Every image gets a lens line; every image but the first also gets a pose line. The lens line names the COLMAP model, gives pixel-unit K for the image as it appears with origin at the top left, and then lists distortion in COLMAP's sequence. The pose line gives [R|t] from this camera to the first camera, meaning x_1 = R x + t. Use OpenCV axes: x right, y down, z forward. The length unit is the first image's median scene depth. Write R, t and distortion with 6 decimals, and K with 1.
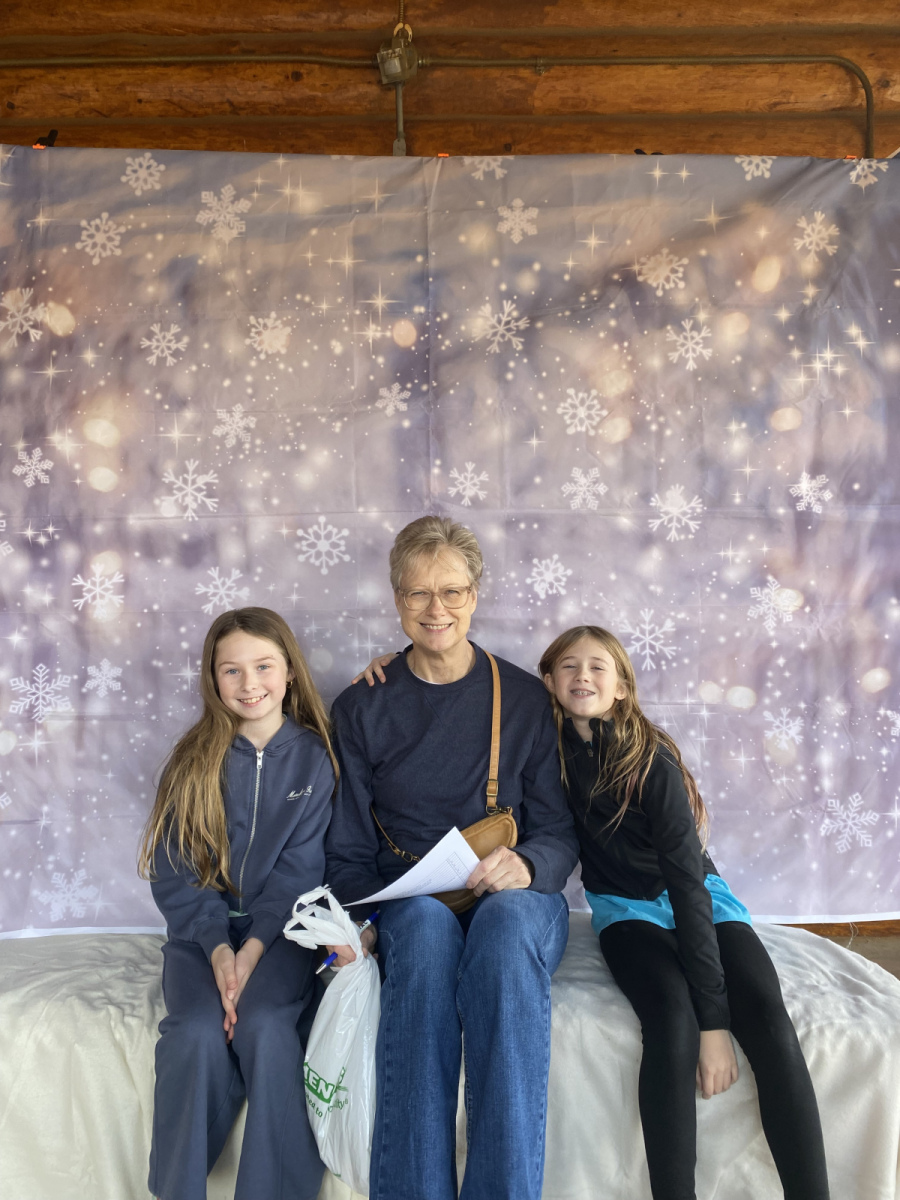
lens RADIAL K [[919.2, 0, 459.4], [0, 919.2, 594.4], [0, 0, 1]] dist [-0.002387, -0.002600]
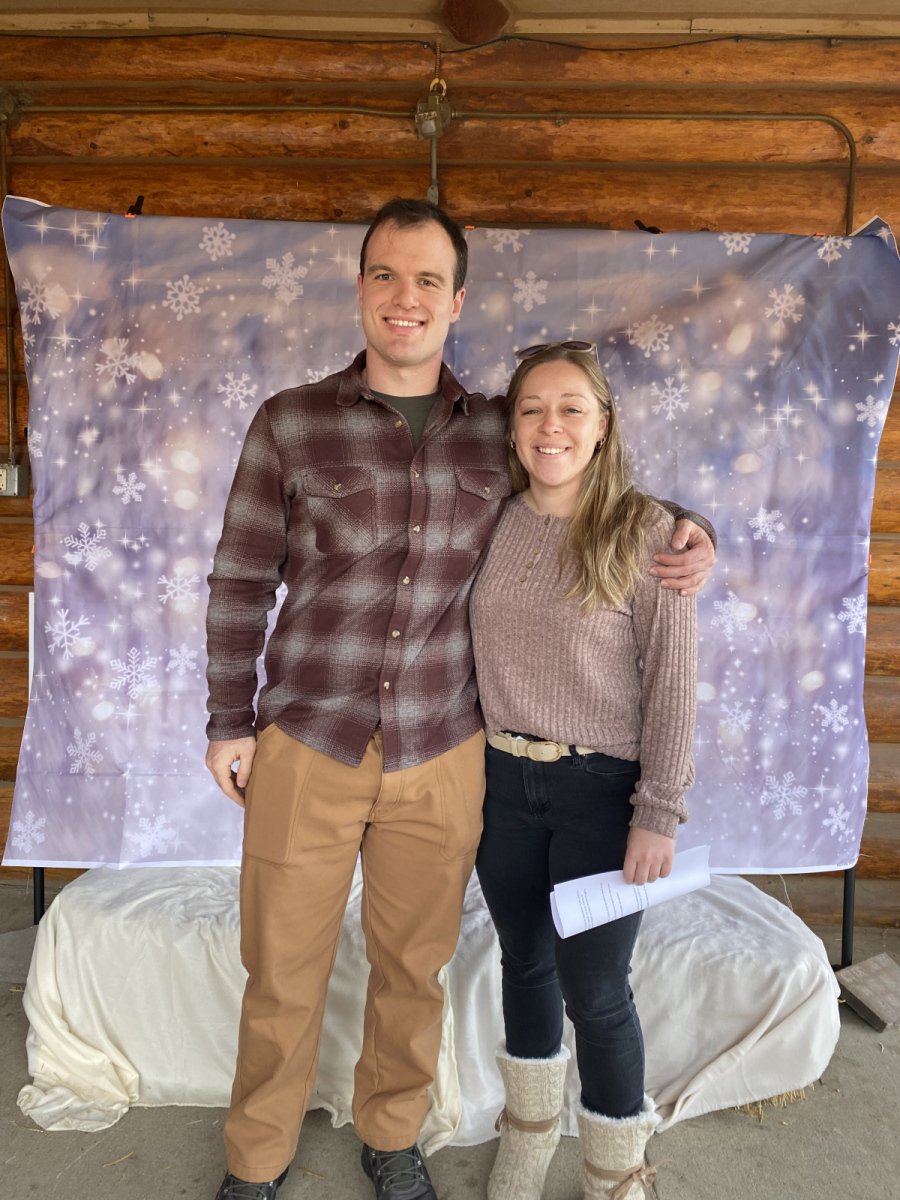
lens RADIAL K [[907.0, 0, 451.9], [0, 907.0, 602.3], [0, 0, 1]] dist [0.009775, -0.015444]
pose [[0.999127, 0.030517, -0.028523, 0.007712], [-0.027876, 0.995659, 0.088808, -0.103174], [0.031109, -0.087936, 0.995640, -0.206008]]
